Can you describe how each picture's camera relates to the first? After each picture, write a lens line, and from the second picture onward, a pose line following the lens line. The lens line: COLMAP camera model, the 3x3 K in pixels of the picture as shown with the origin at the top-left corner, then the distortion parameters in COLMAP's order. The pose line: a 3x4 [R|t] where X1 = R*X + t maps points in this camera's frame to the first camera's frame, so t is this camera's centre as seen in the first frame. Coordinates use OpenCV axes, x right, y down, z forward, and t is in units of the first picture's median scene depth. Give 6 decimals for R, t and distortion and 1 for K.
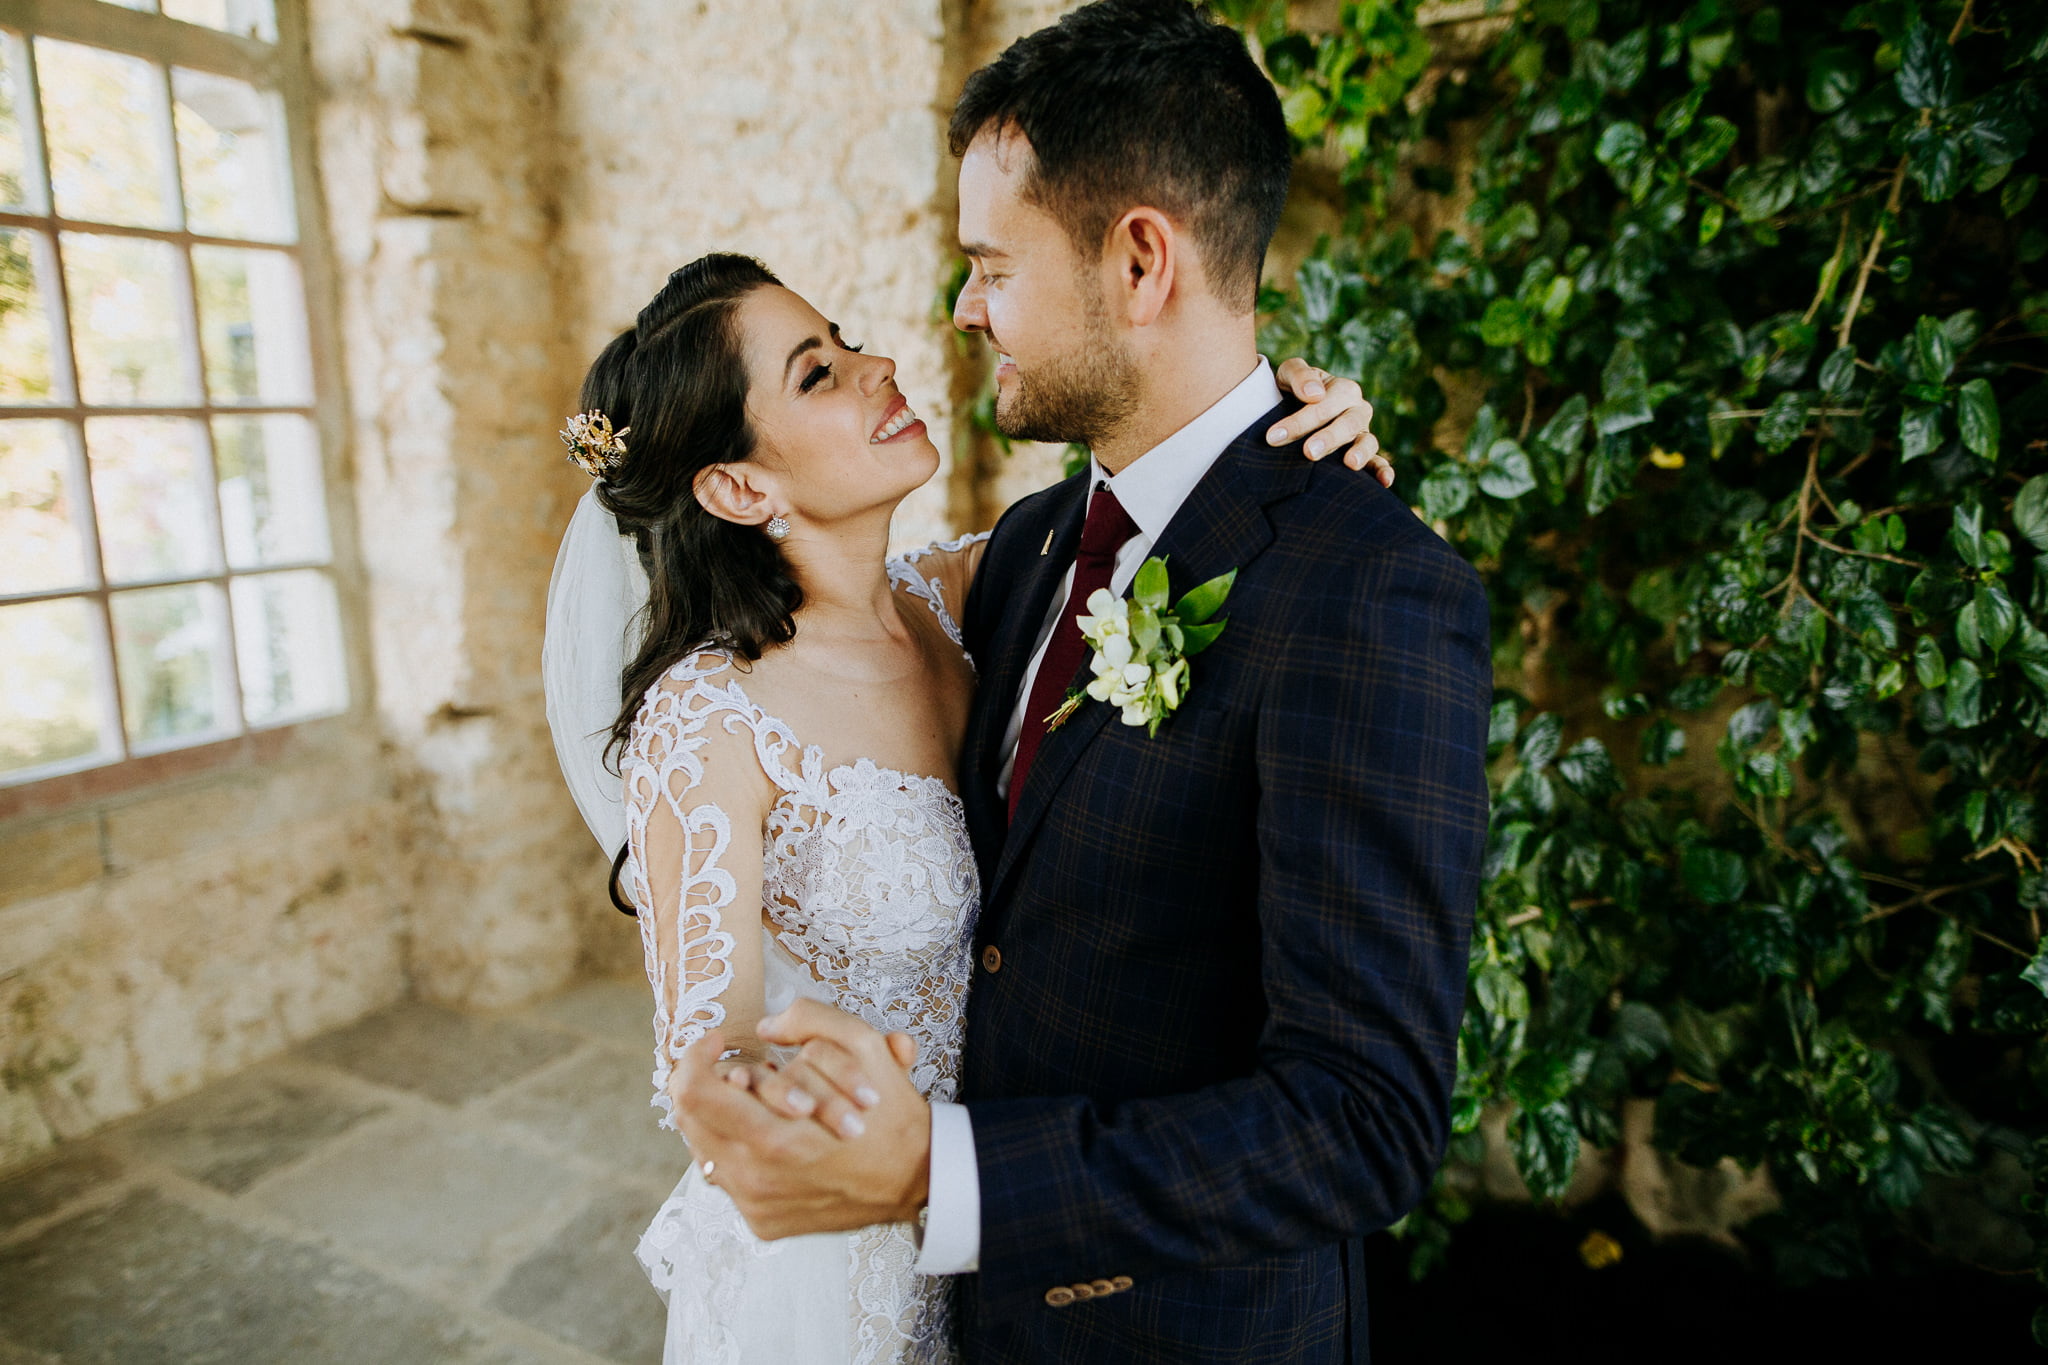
lens RADIAL K [[1452.9, 0, 1025.0], [0, 1452.9, 685.5], [0, 0, 1]] dist [-0.038764, 0.007118]
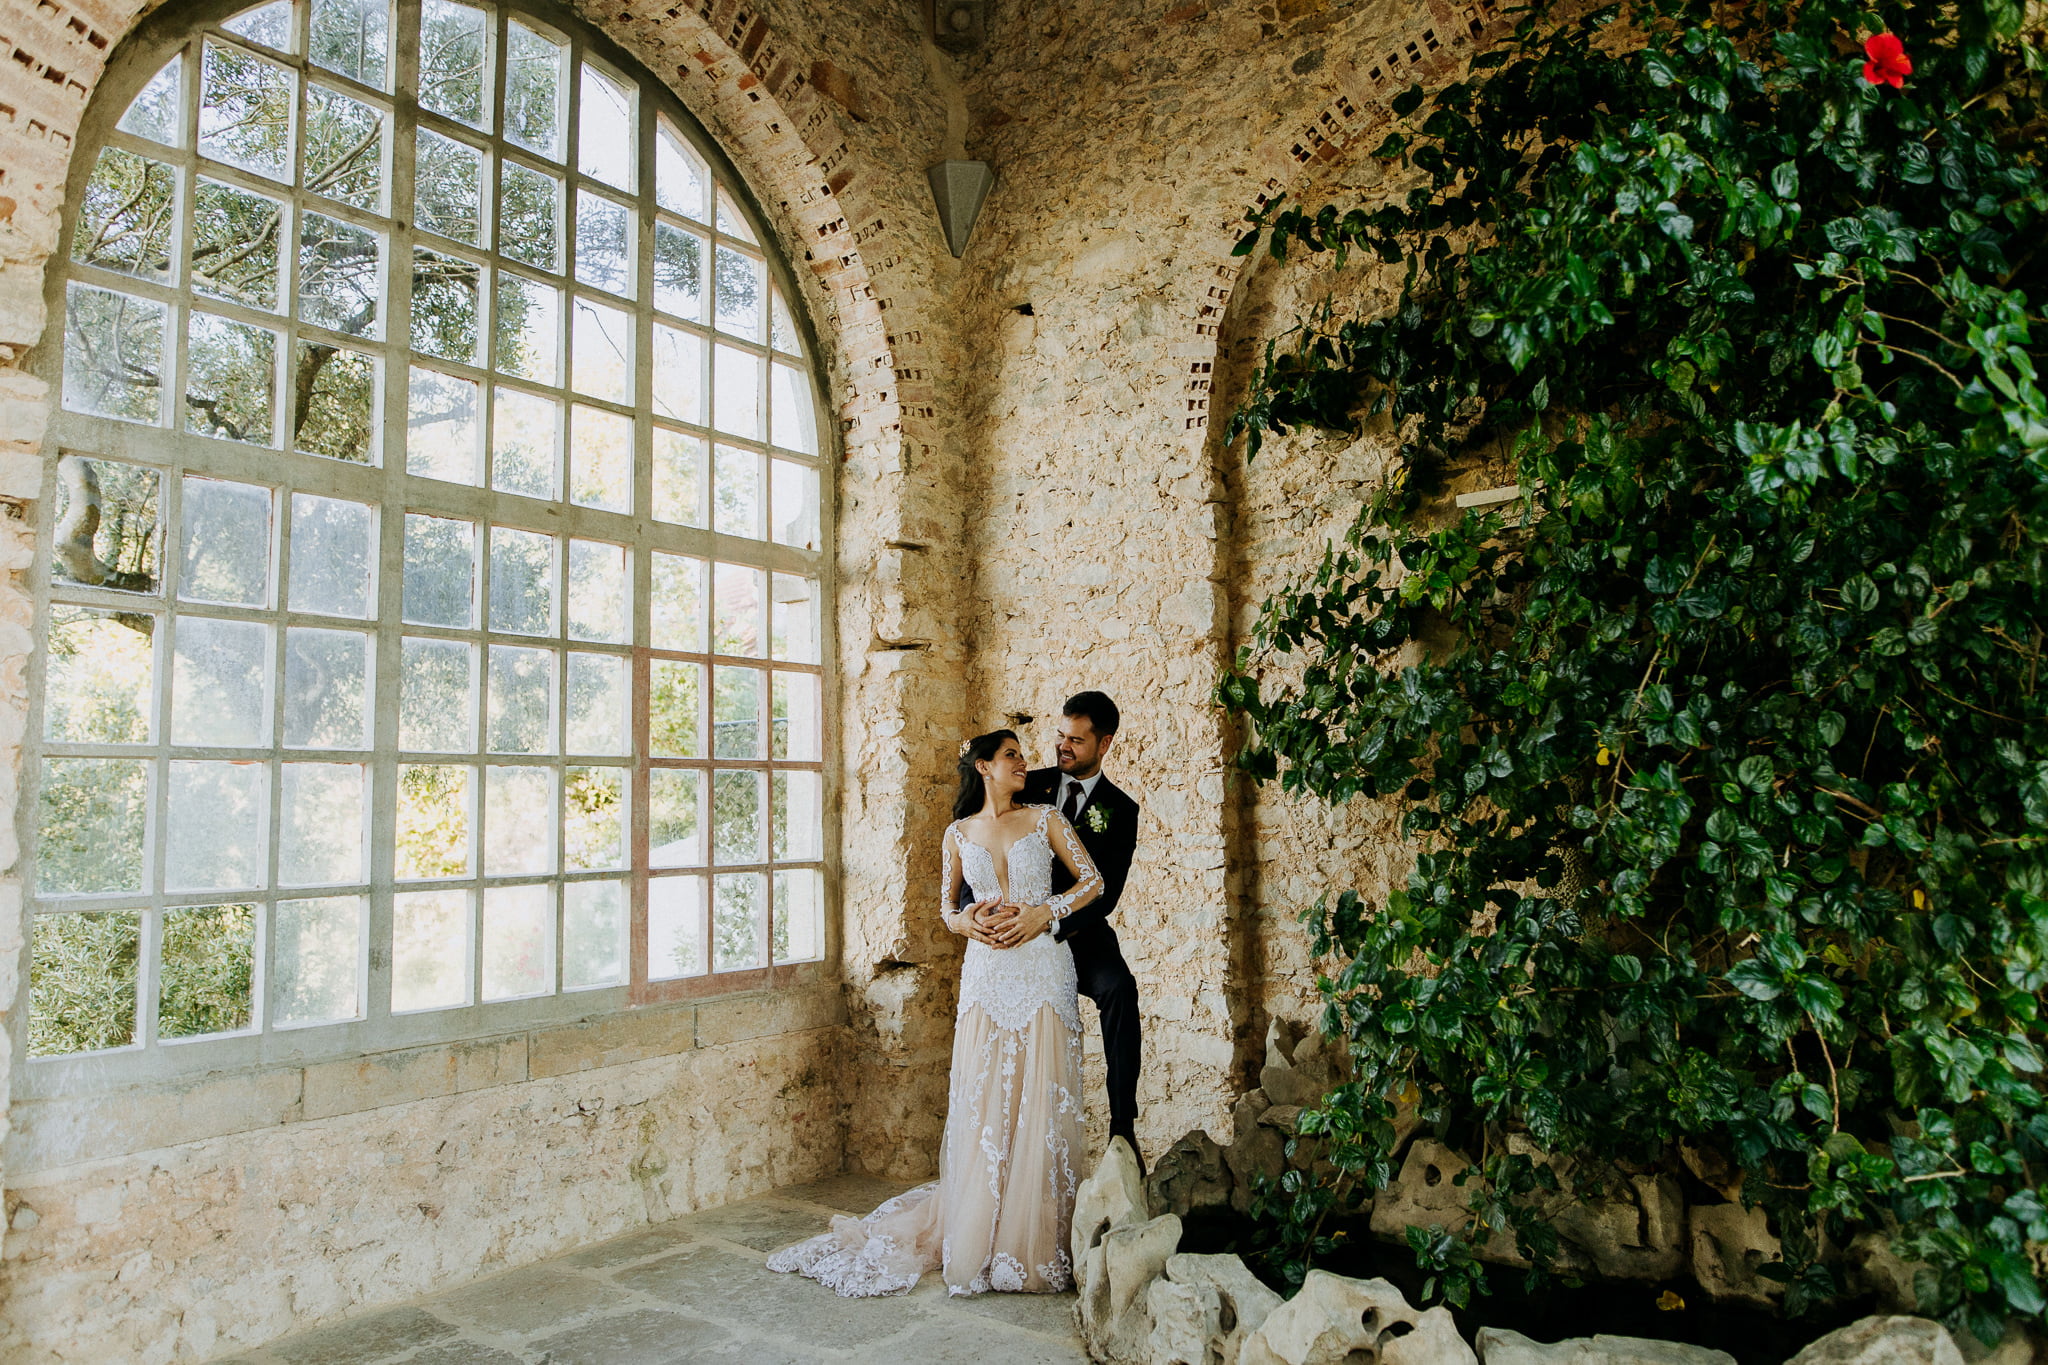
lens RADIAL K [[1452.9, 0, 1025.0], [0, 1452.9, 683.2], [0, 0, 1]] dist [-0.038764, 0.007118]
pose [[0.983410, -0.022841, -0.179954, 0.021031], [-0.026236, 0.963701, -0.265690, 0.147205], [0.179490, 0.266004, 0.947114, -0.530063]]
